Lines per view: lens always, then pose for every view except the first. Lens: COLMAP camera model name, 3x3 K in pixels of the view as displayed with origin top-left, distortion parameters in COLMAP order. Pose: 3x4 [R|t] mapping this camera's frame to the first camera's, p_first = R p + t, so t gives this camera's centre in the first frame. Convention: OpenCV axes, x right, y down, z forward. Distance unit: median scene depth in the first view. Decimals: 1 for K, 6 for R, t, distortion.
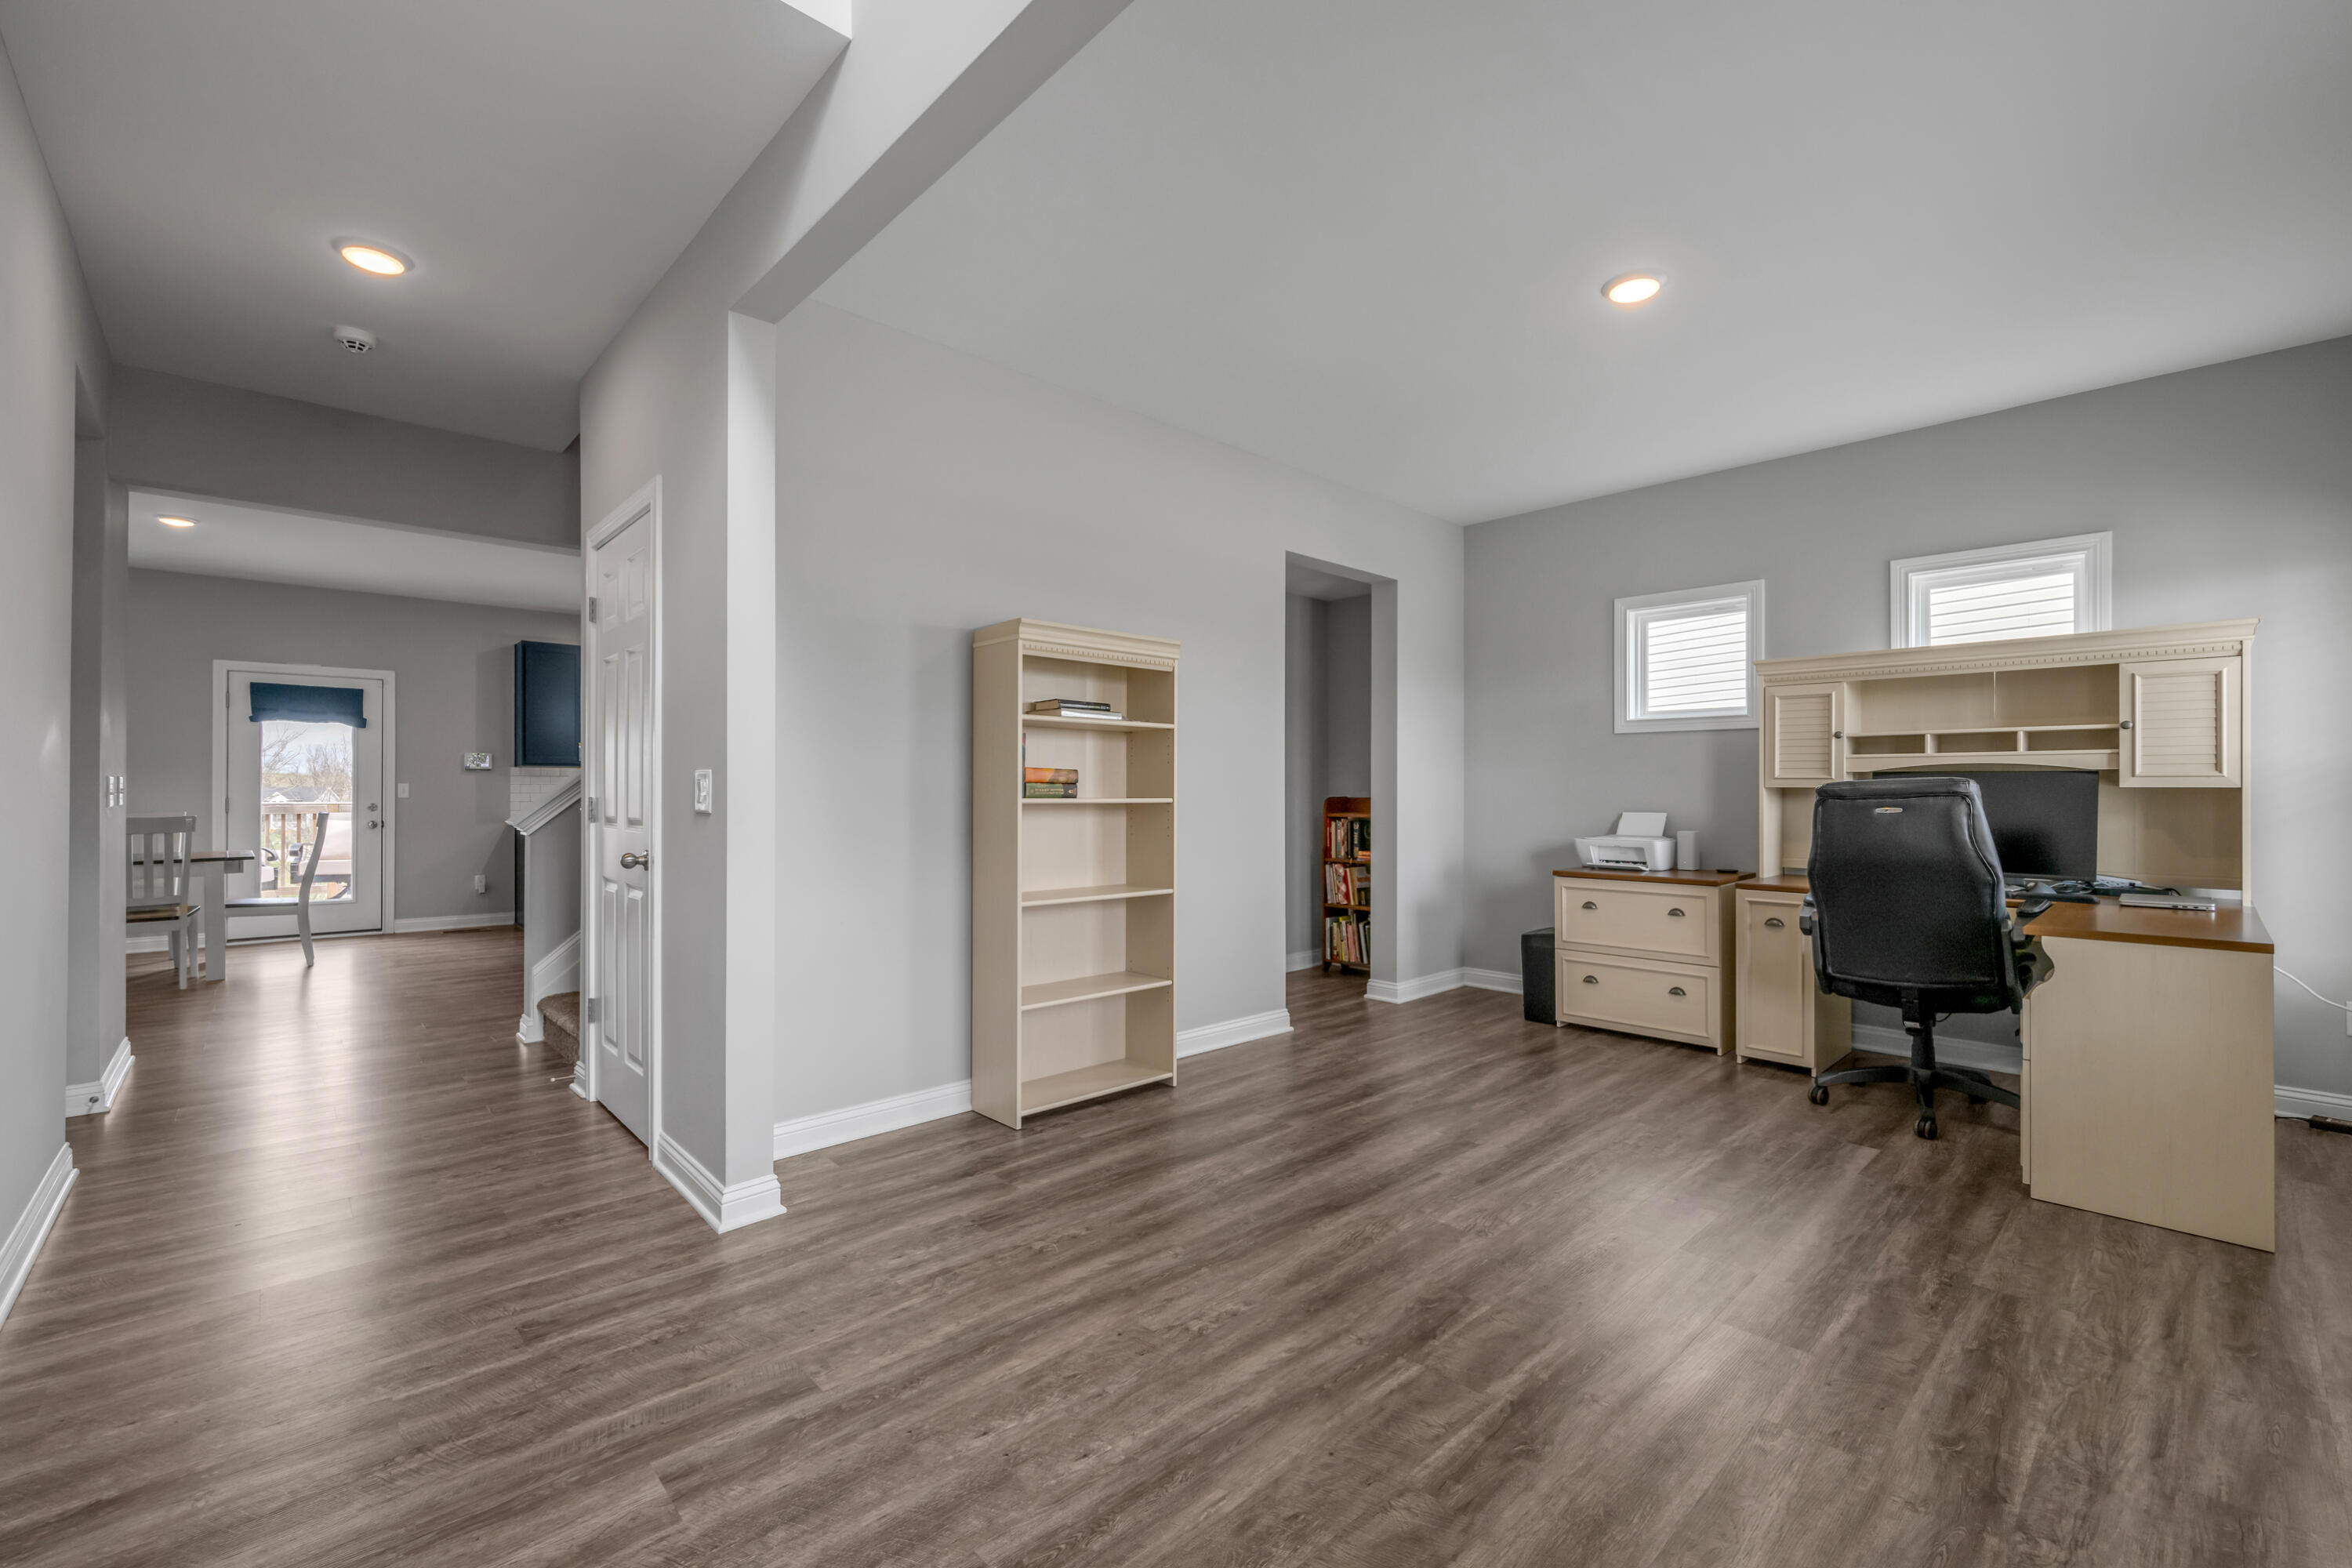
lens RADIAL K [[975.4, 0, 1165.5], [0, 975.4, 779.0], [0, 0, 1]] dist [-0.002110, -0.000291]
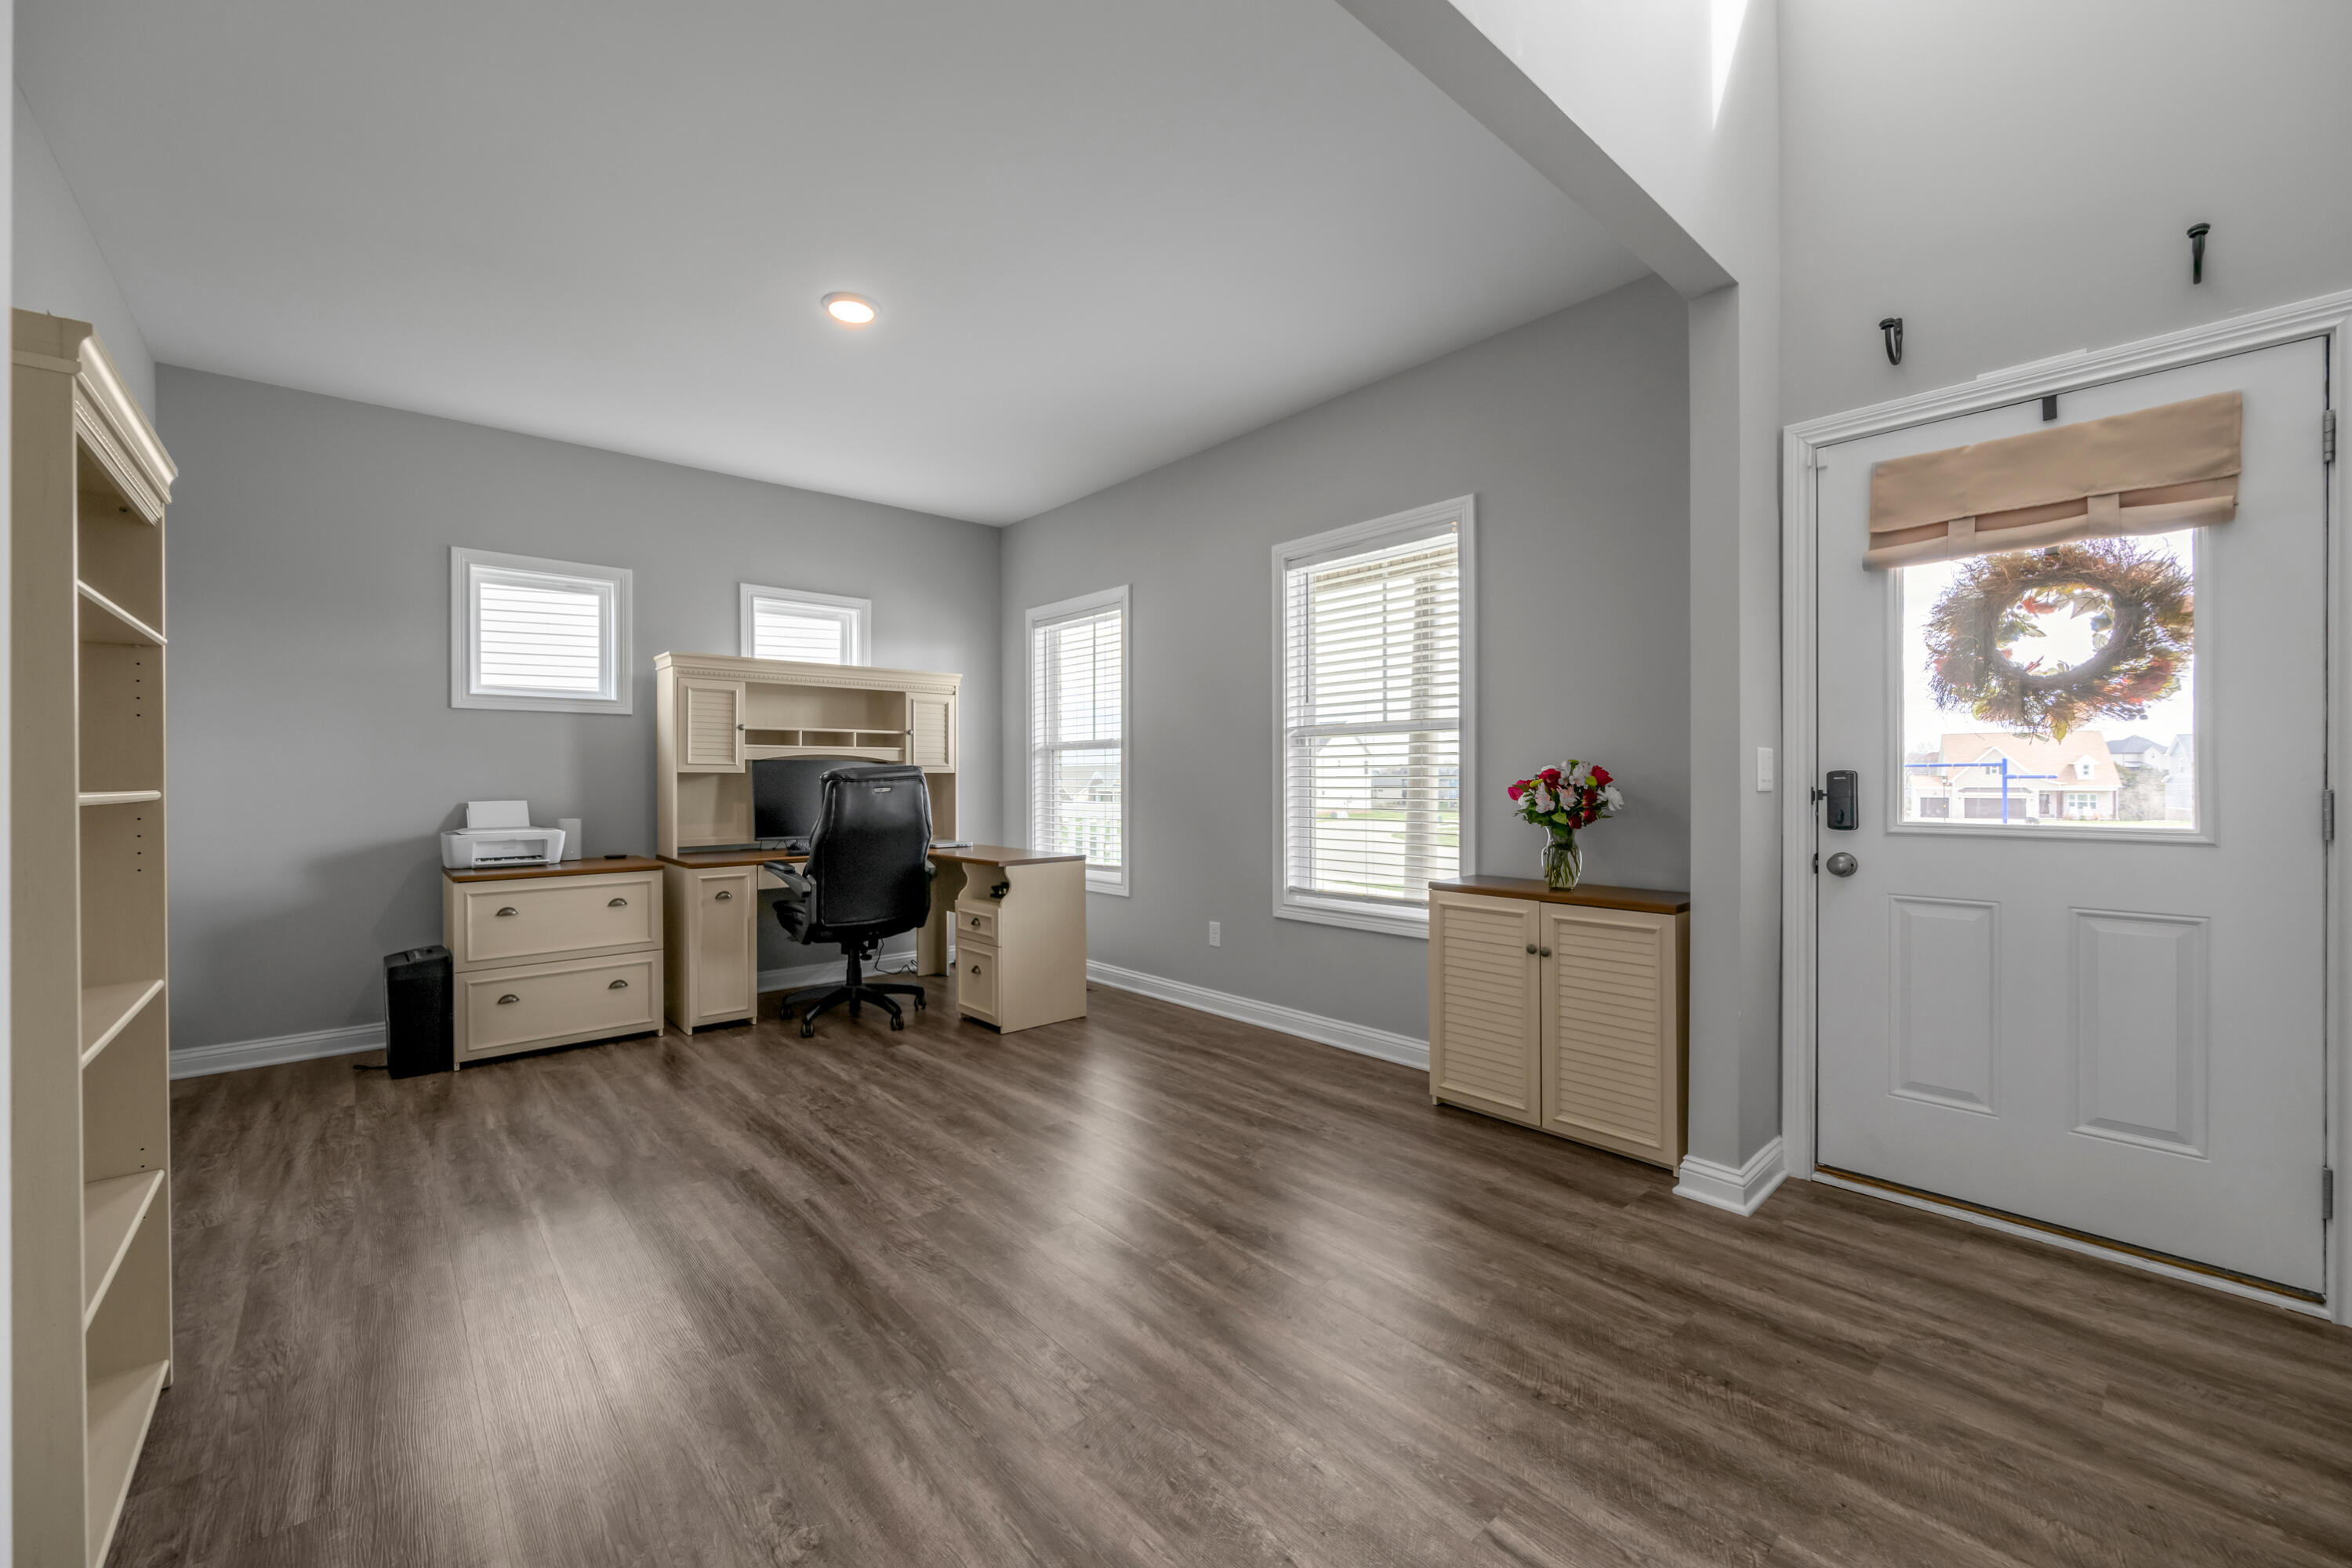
lens RADIAL K [[944.6, 0, 1166.1], [0, 944.6, 778.5], [0, 0, 1]] dist [0.000168, 0.000521]
pose [[0.032317, -0.005472, 0.999463, -0.432161], [-0.009679, 0.999936, 0.005787, 0.004418], [-0.999431, -0.009861, 0.032262, 0.477264]]
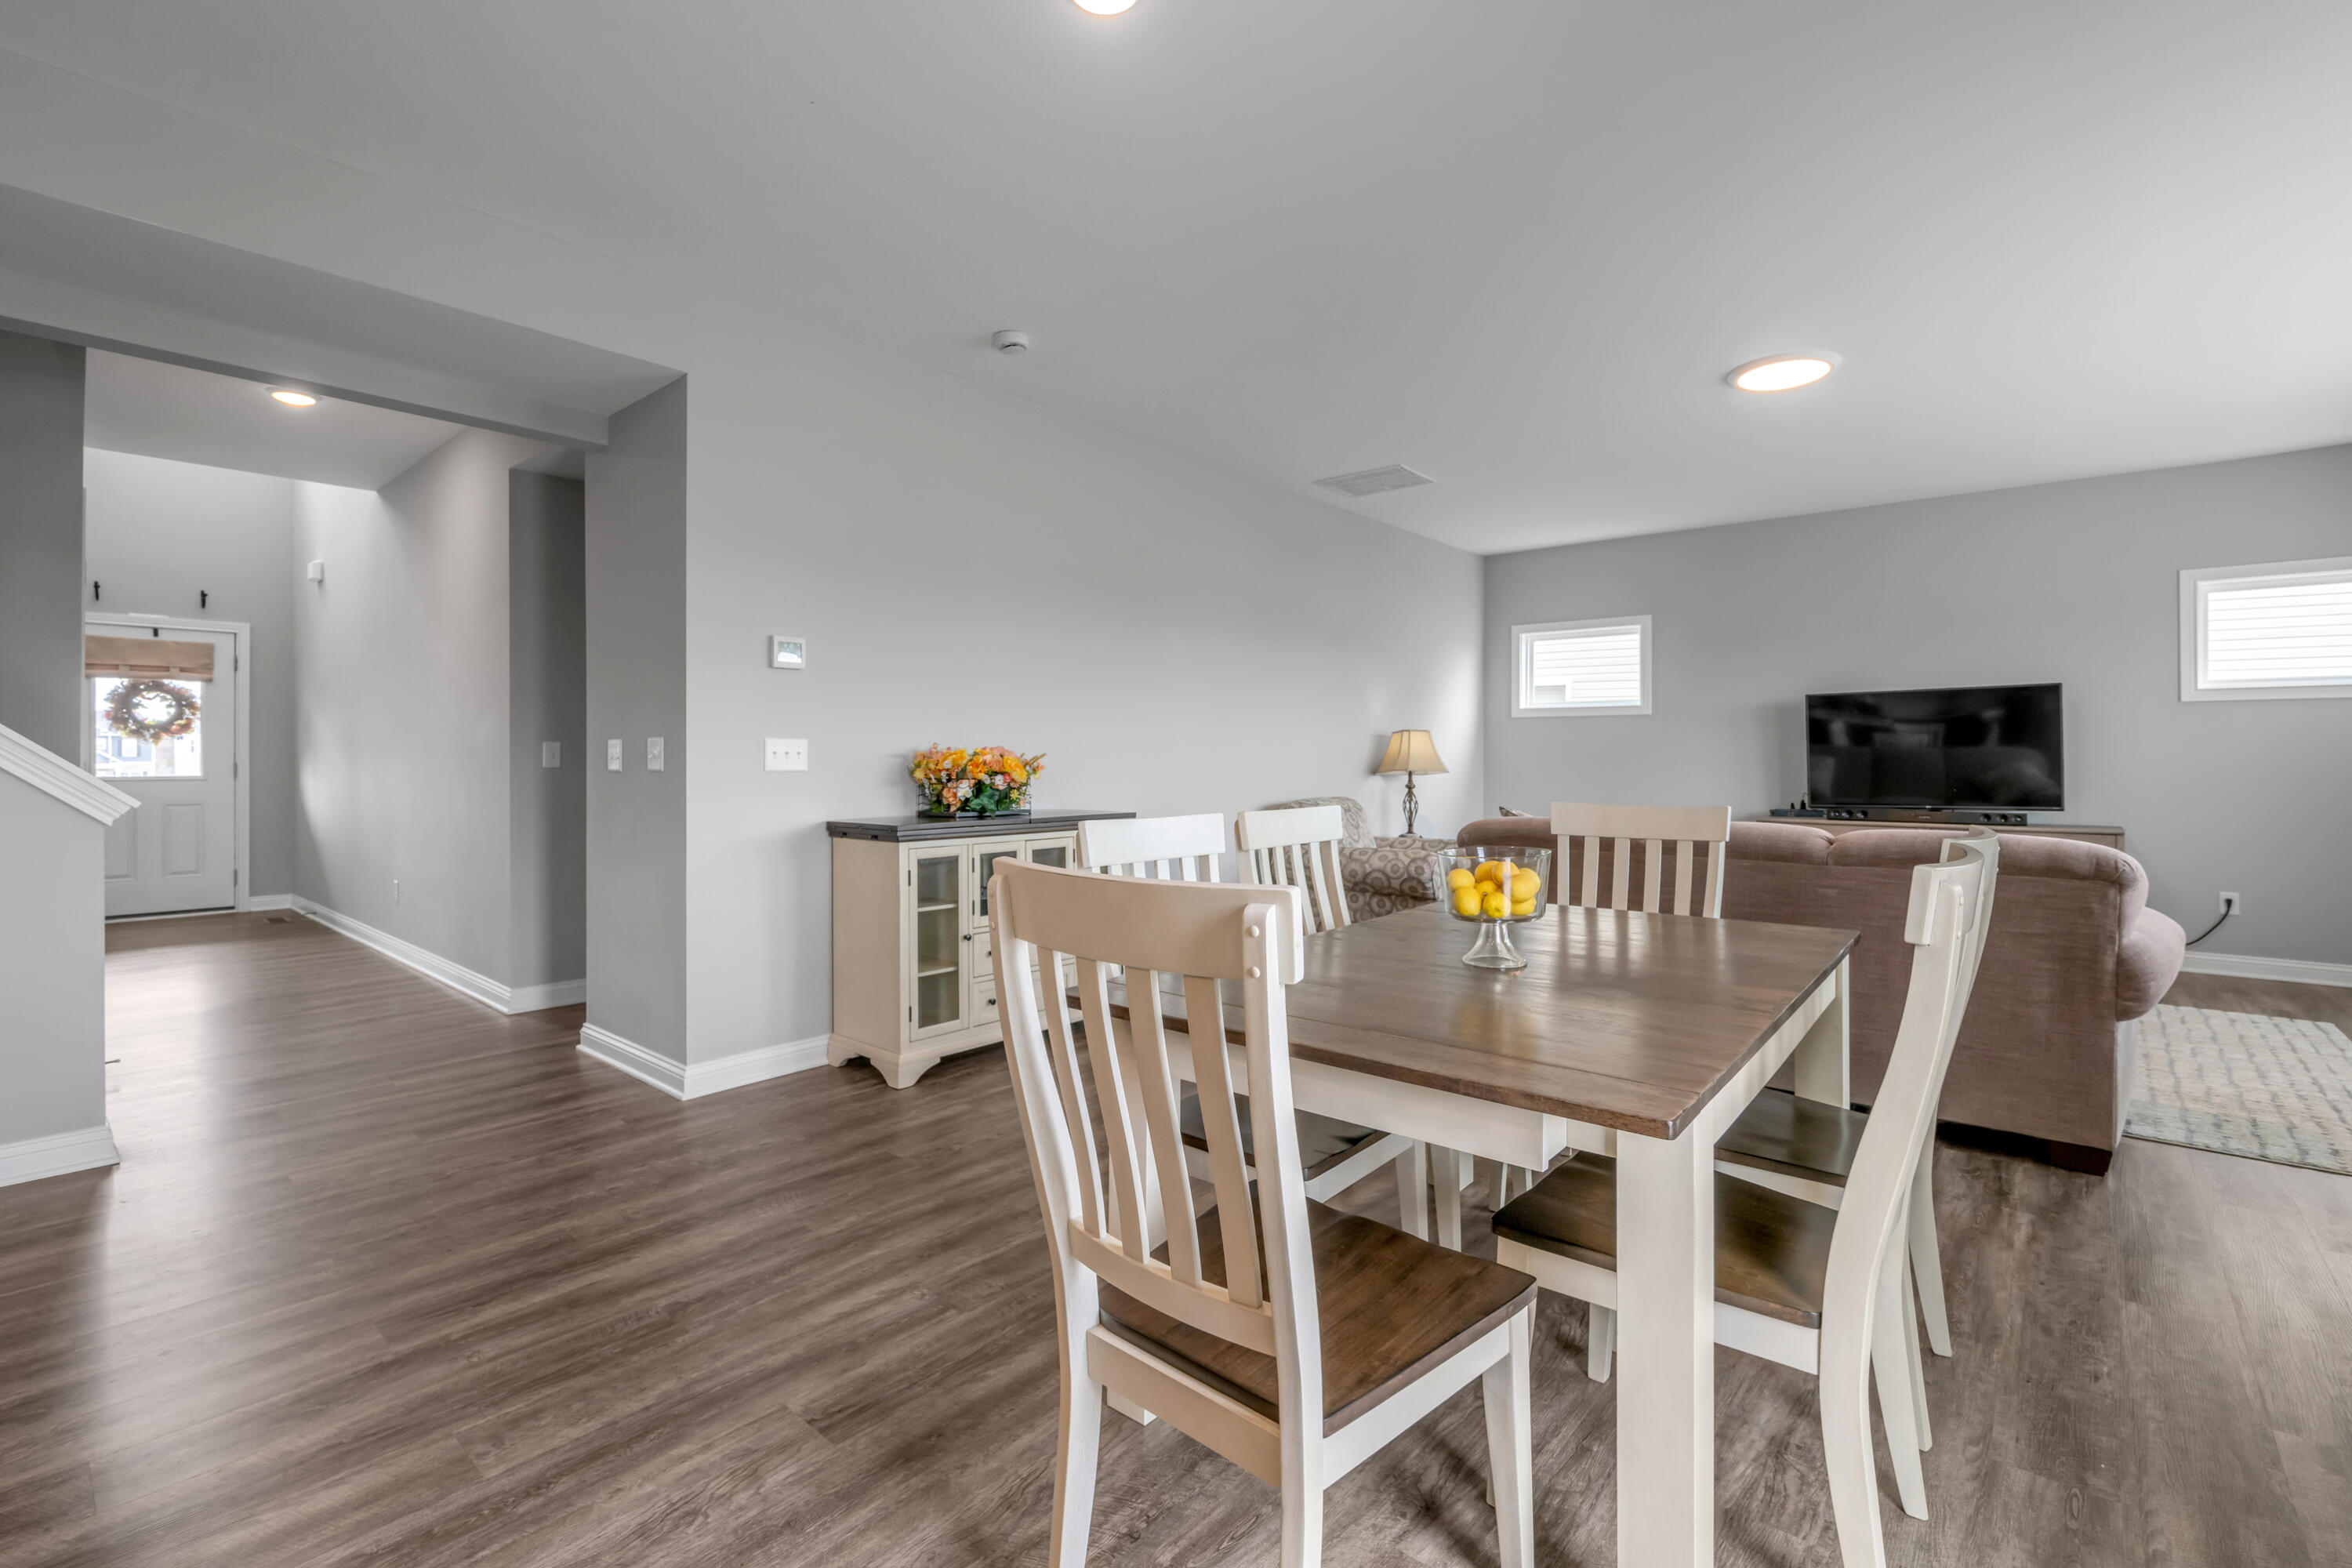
lens RADIAL K [[1012.1, 0, 1168.2], [0, 1012.1, 750.1], [0, 0, 1]] dist [-0.011952, 0.000022]
pose [[-0.992592, -0.001789, -0.121486, -1.374977], [0.000092, 0.999880, -0.015474, 0.013564], [0.121499, -0.015371, -0.992473, 1.887115]]
